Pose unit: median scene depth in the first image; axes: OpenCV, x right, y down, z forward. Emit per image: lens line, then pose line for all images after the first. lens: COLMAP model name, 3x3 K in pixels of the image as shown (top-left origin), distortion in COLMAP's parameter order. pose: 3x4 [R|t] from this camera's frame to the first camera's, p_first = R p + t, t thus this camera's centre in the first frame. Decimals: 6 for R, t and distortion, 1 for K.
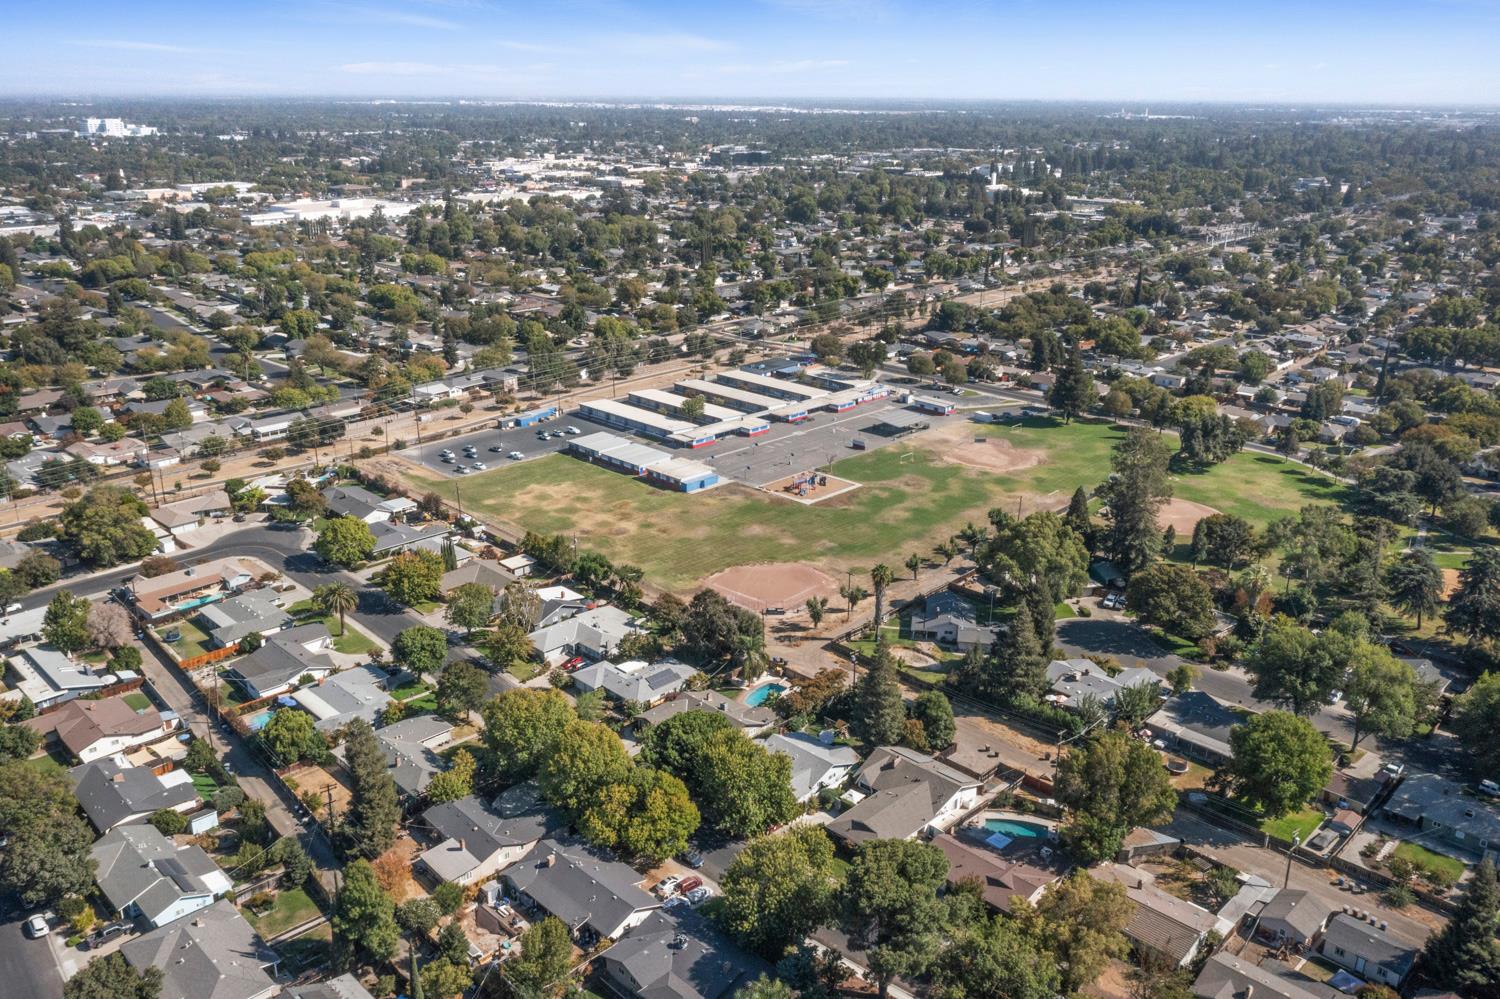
lens RADIAL K [[1177.2, 0, 755.3], [0, 1177.2, 493.7], [0, 0, 1]] dist [-0.009221, 0.005937]
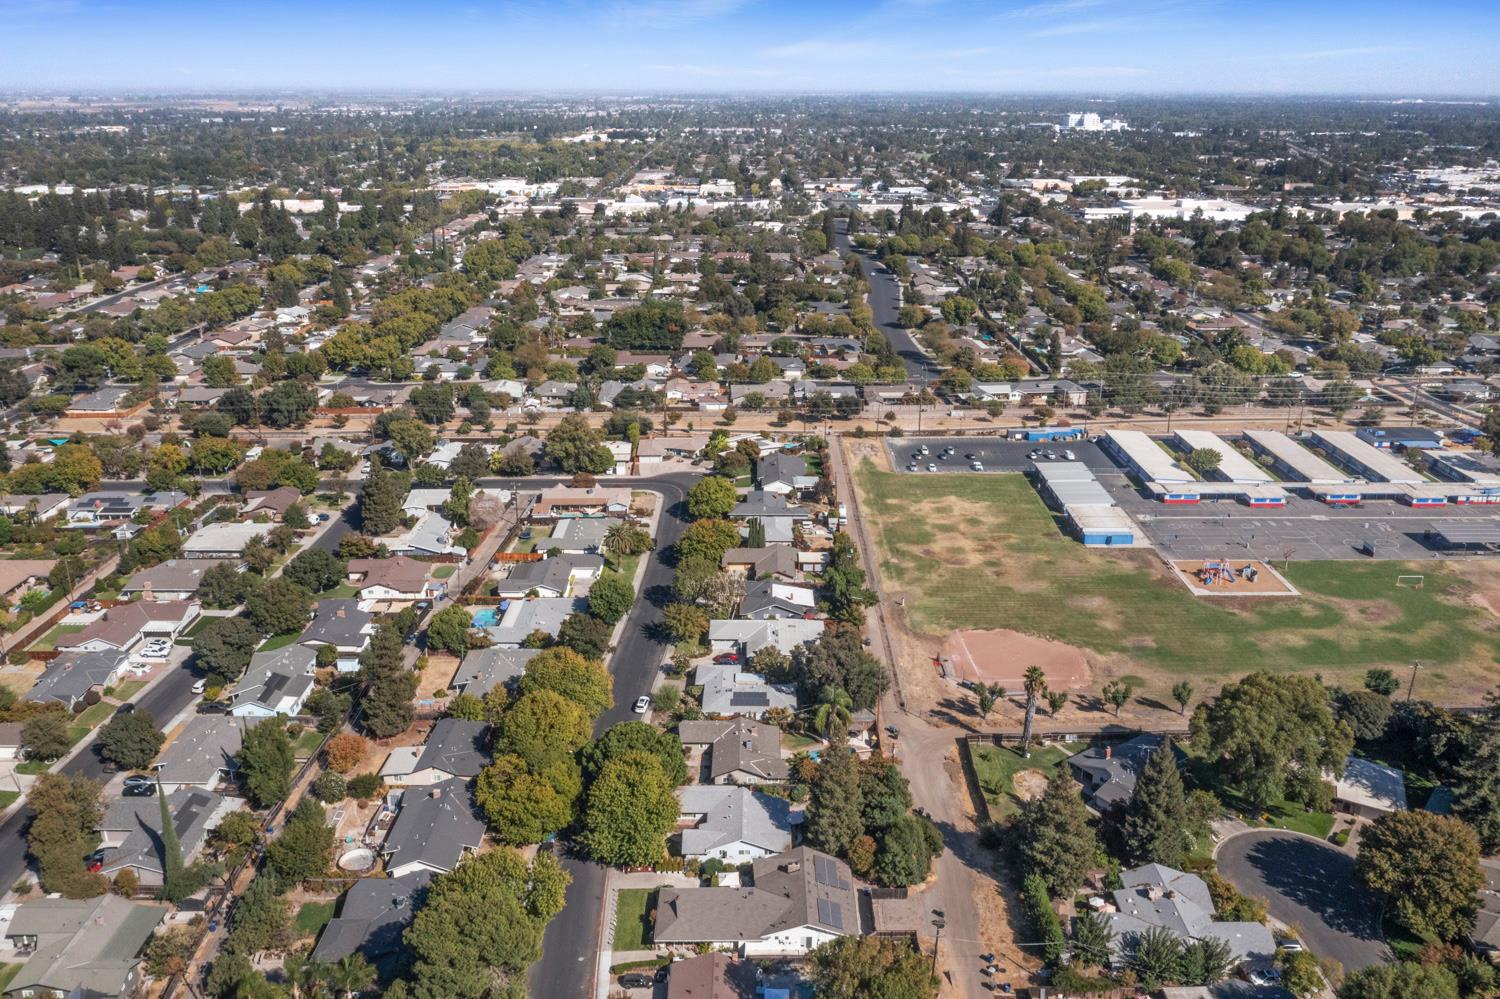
lens RADIAL K [[1177.2, 0, 762.2], [0, 1177.2, 506.2], [0, 0, 1]] dist [-0.009221, 0.005937]
pose [[0.706703, 0.235469, -0.667177, 0.343344], [-0.228088, 0.968470, 0.100206, -0.060445], [0.669736, 0.081359, 0.738129, 0.184239]]
